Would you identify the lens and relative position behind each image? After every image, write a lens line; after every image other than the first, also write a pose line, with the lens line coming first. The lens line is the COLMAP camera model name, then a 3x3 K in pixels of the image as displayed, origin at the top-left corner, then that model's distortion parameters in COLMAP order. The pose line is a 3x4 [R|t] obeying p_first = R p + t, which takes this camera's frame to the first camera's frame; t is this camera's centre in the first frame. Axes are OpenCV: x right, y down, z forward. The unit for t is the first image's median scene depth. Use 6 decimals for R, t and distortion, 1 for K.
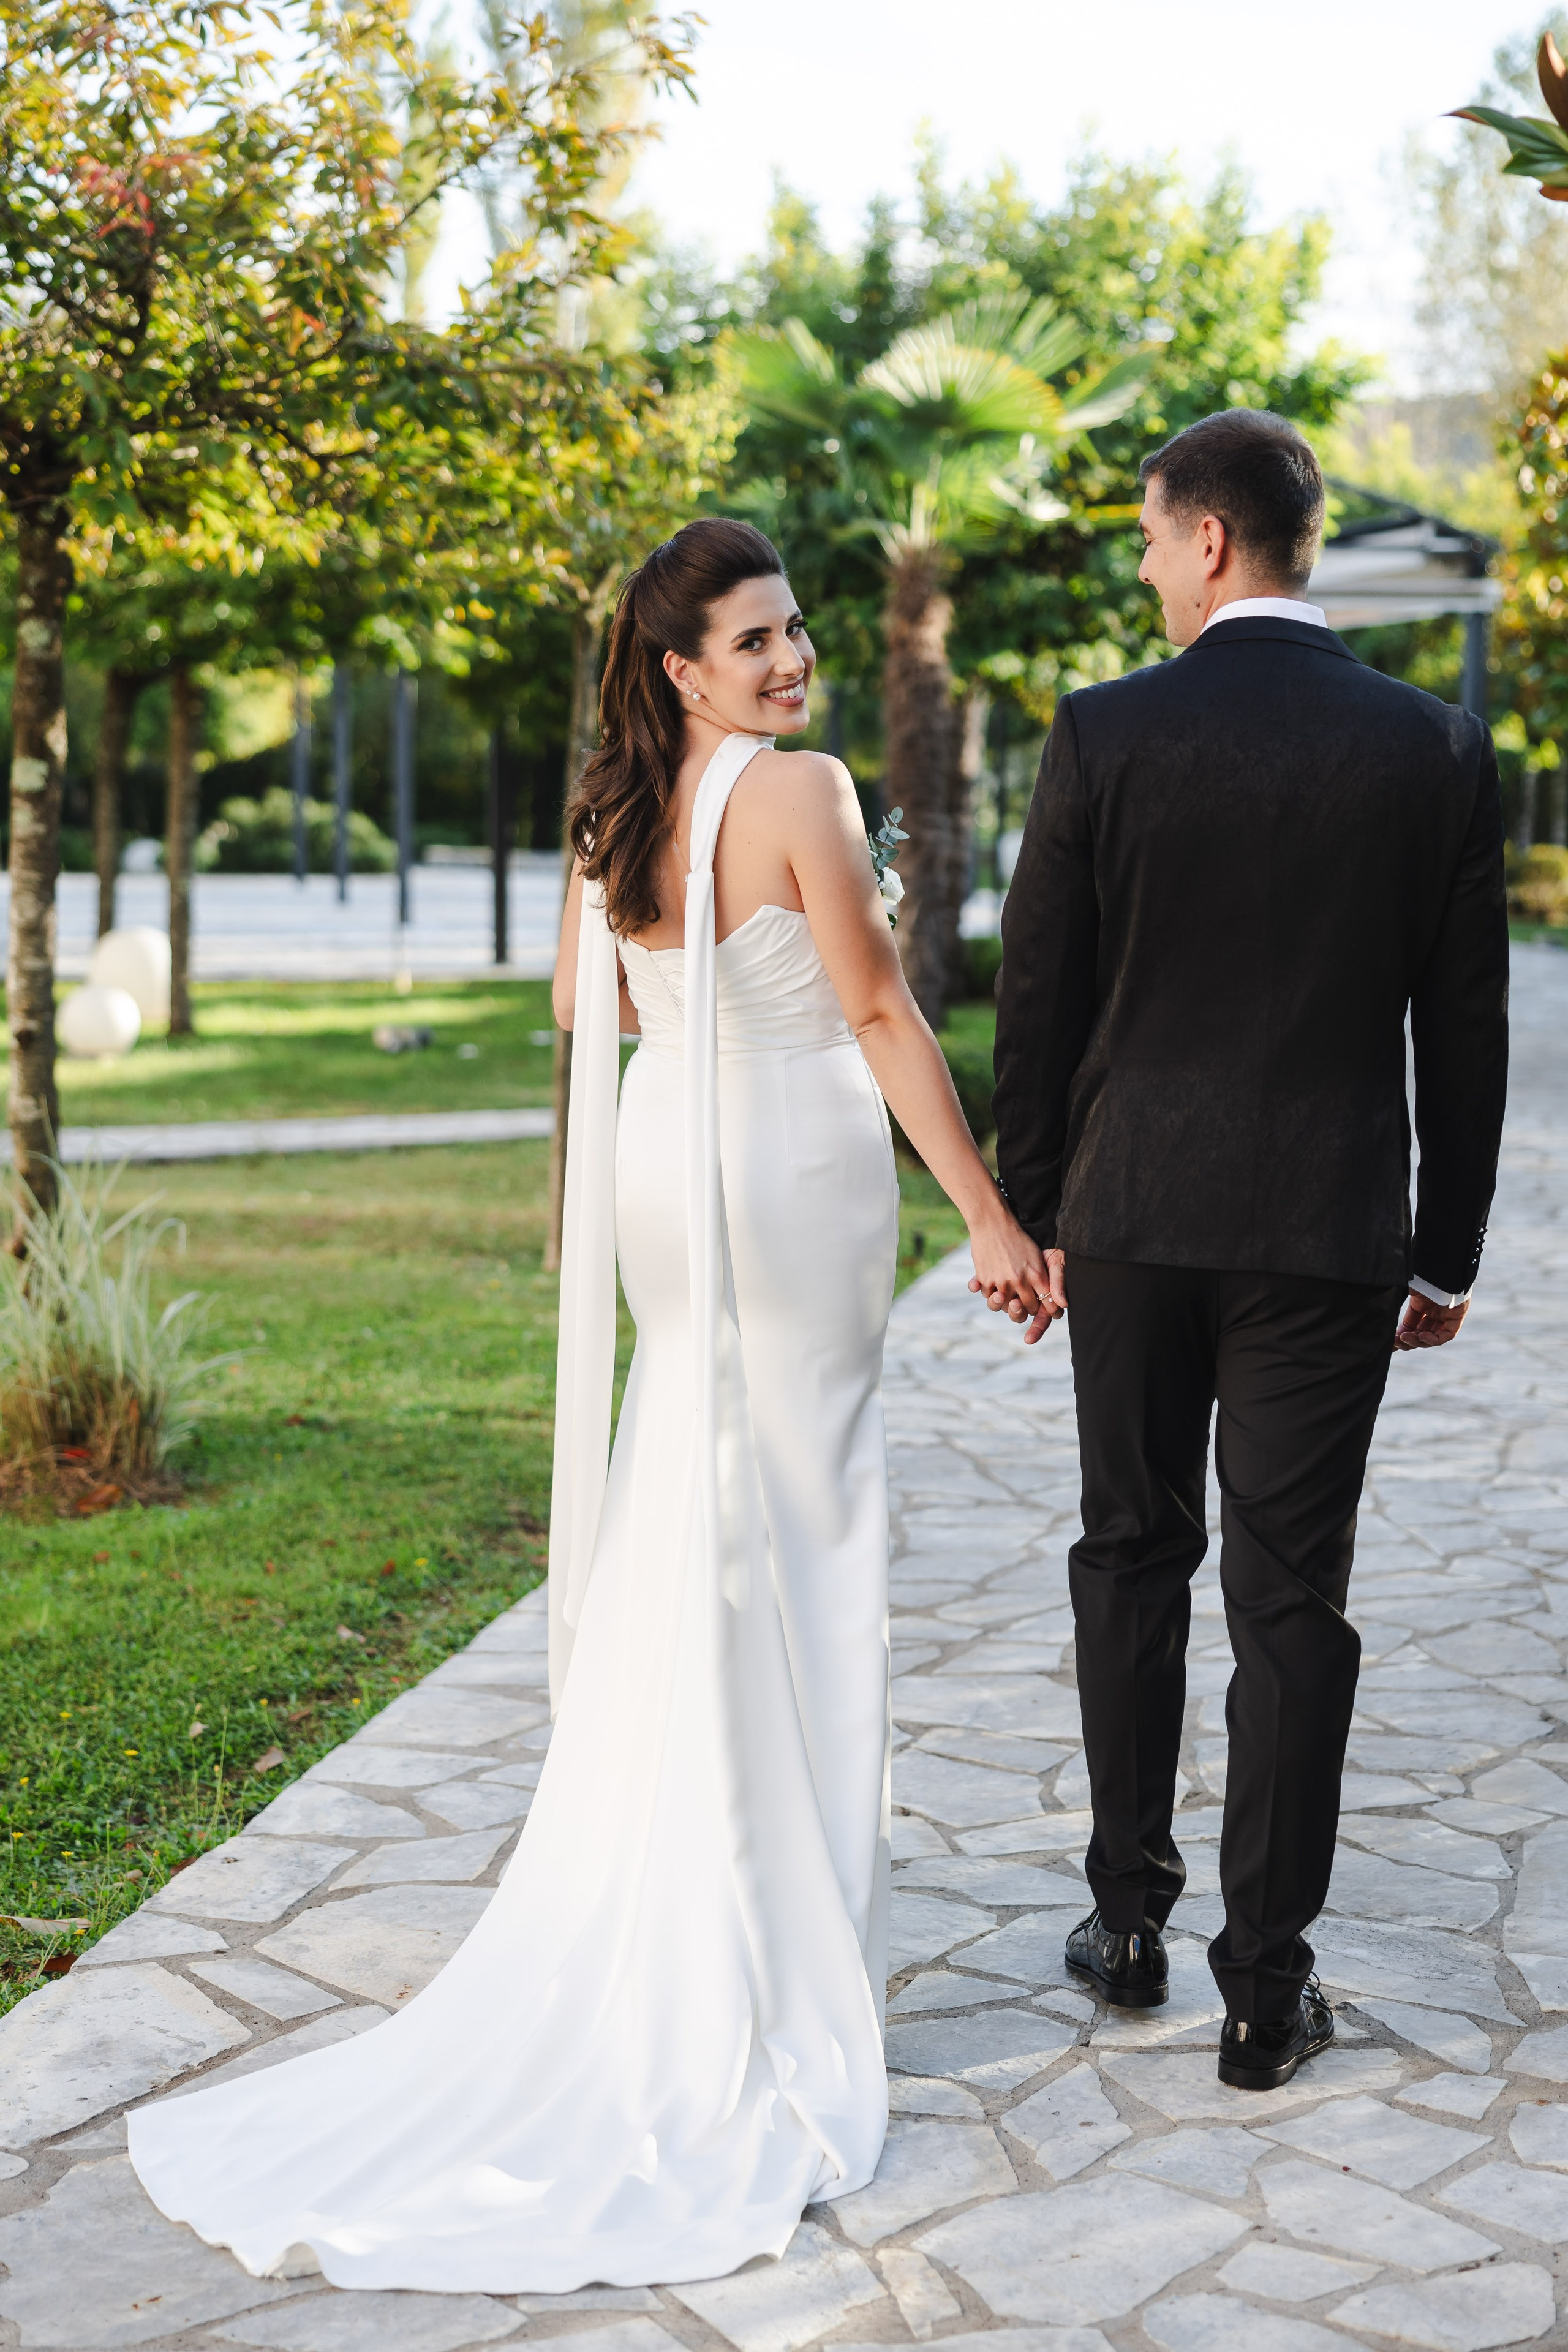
lens RADIAL K [[3666.5, 0, 780.8], [0, 3666.5, 1175.6], [0, 0, 1]] dist [0.031787, 0.000000]
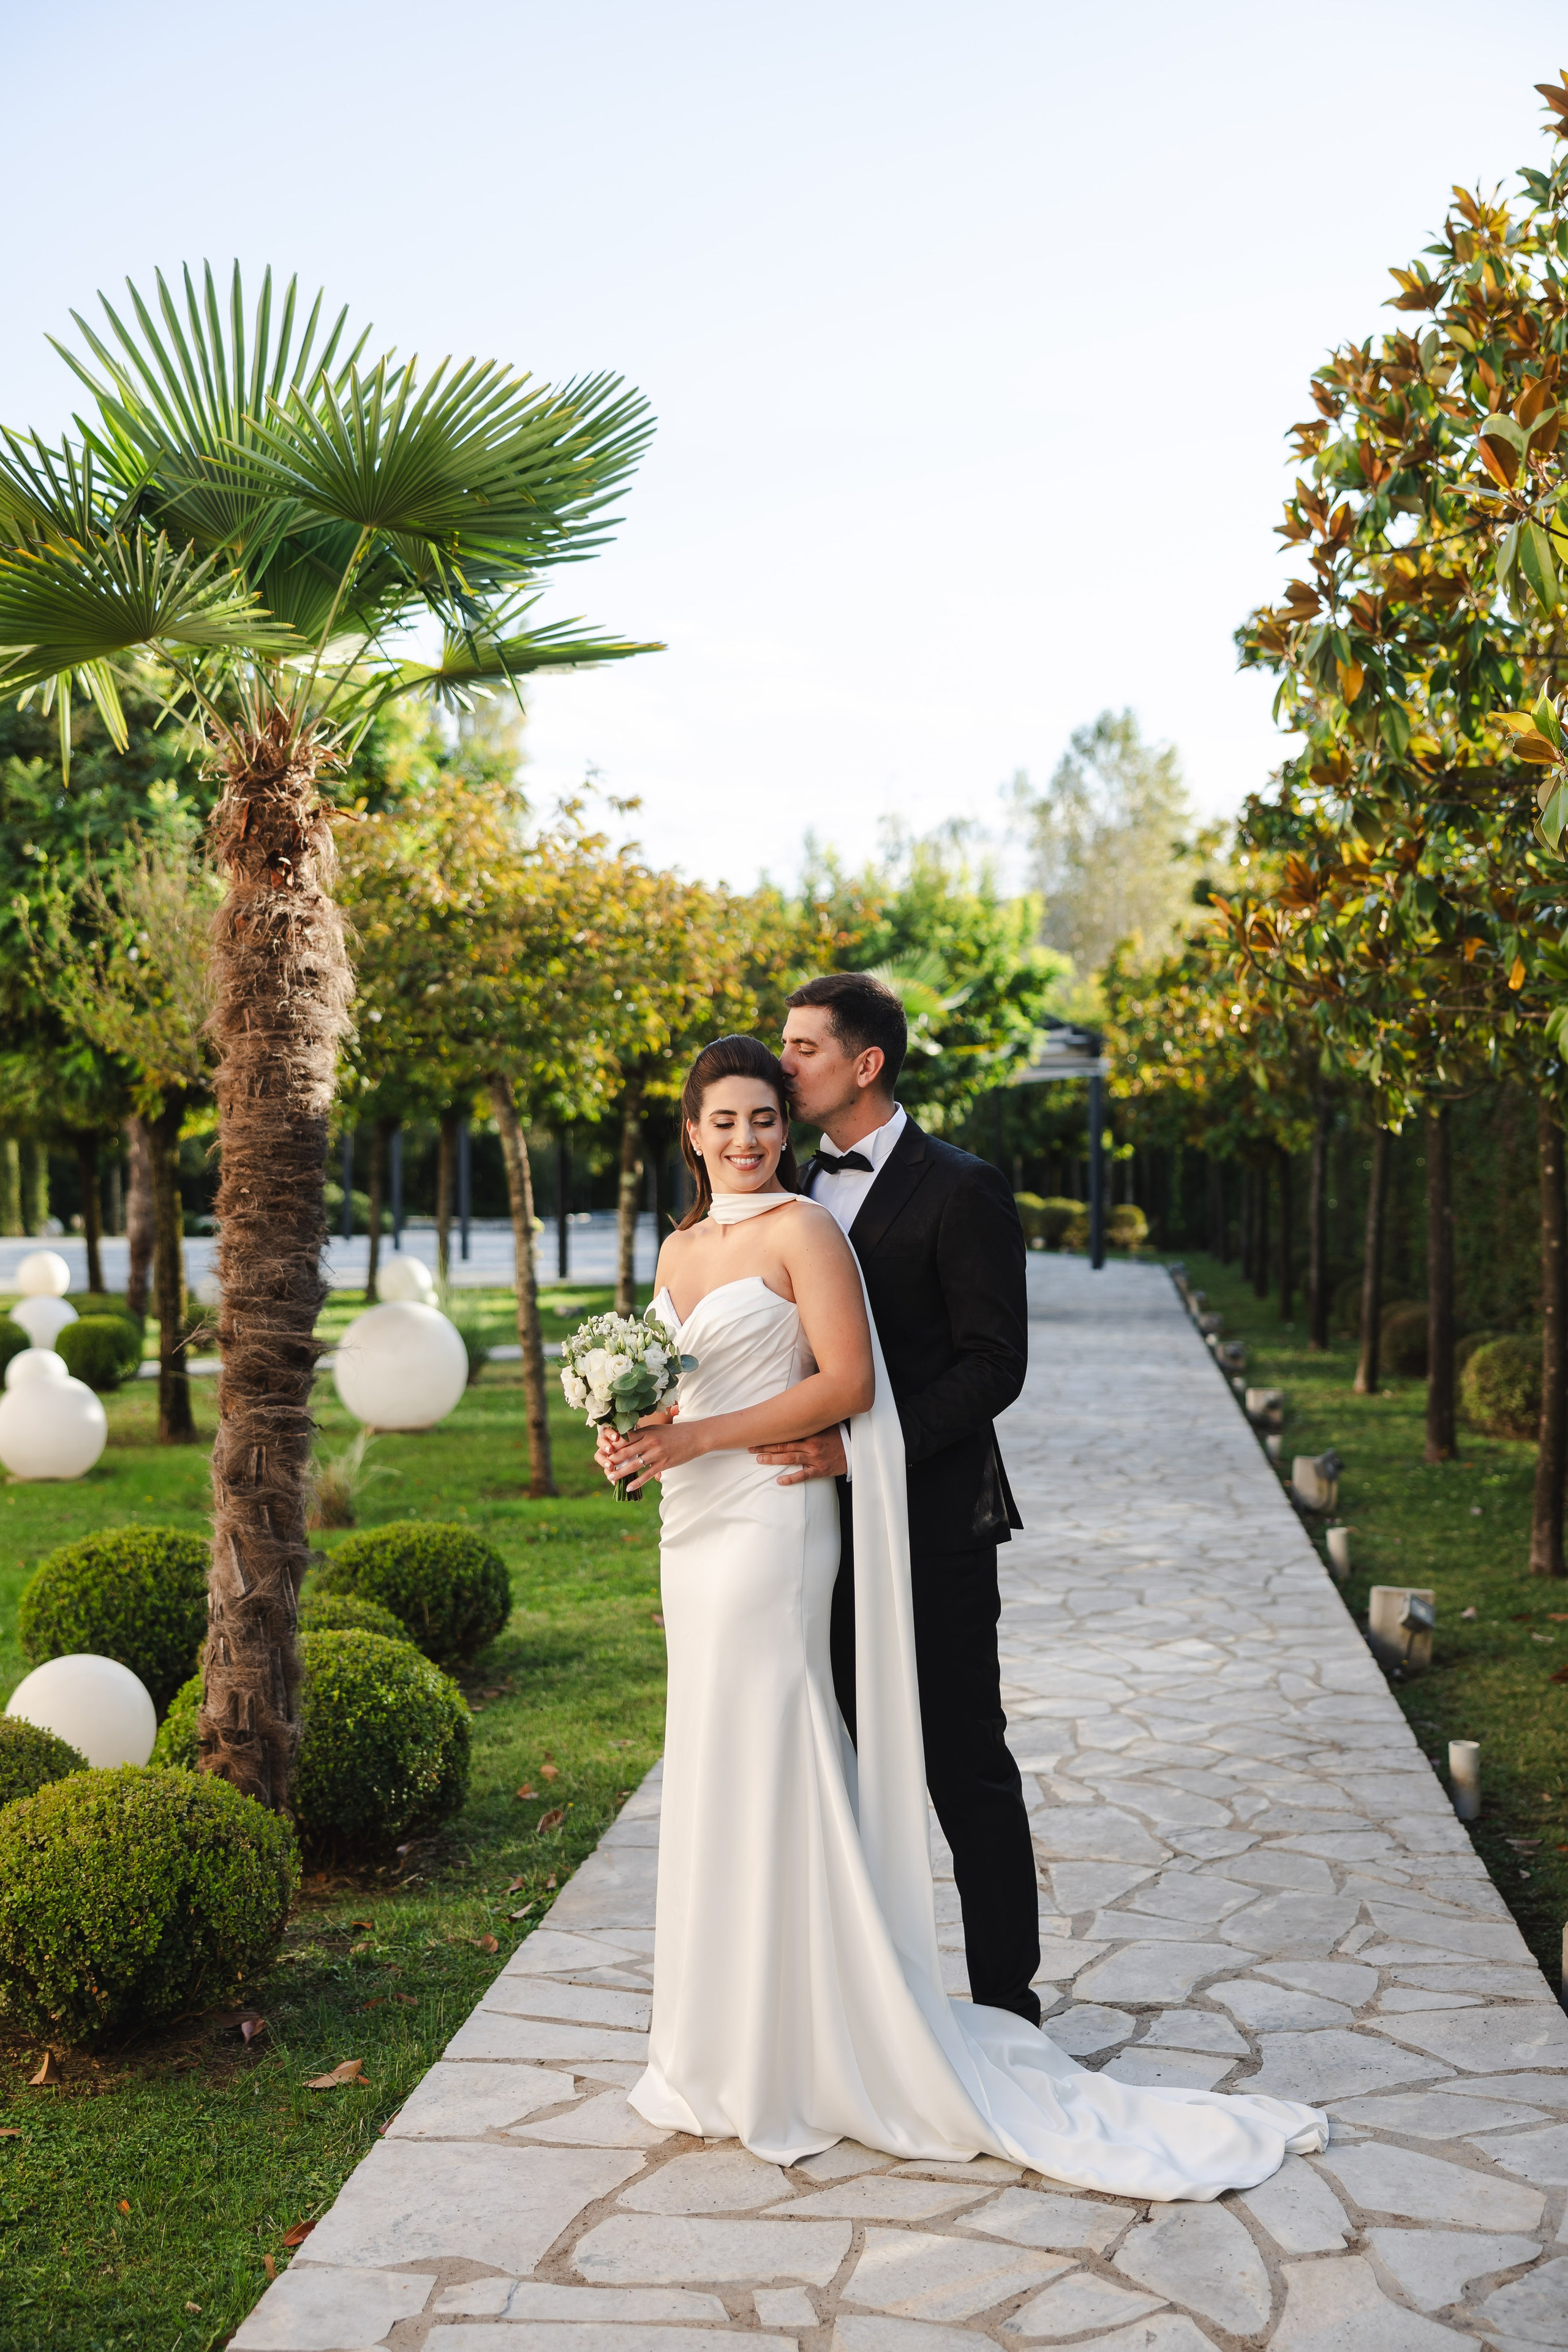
lens RADIAL K [[2700.5, 0, 787.0], [0, 2700.5, 1174.0], [0, 0, 1]] dist [-0.003306, 0.000000]
pose [[0.995269, -0.014263, 0.096105, -0.136236], [0.024214, 0.994366, -0.103195, 0.043283], [-0.094092, 0.105034, 0.990007, -0.449780]]
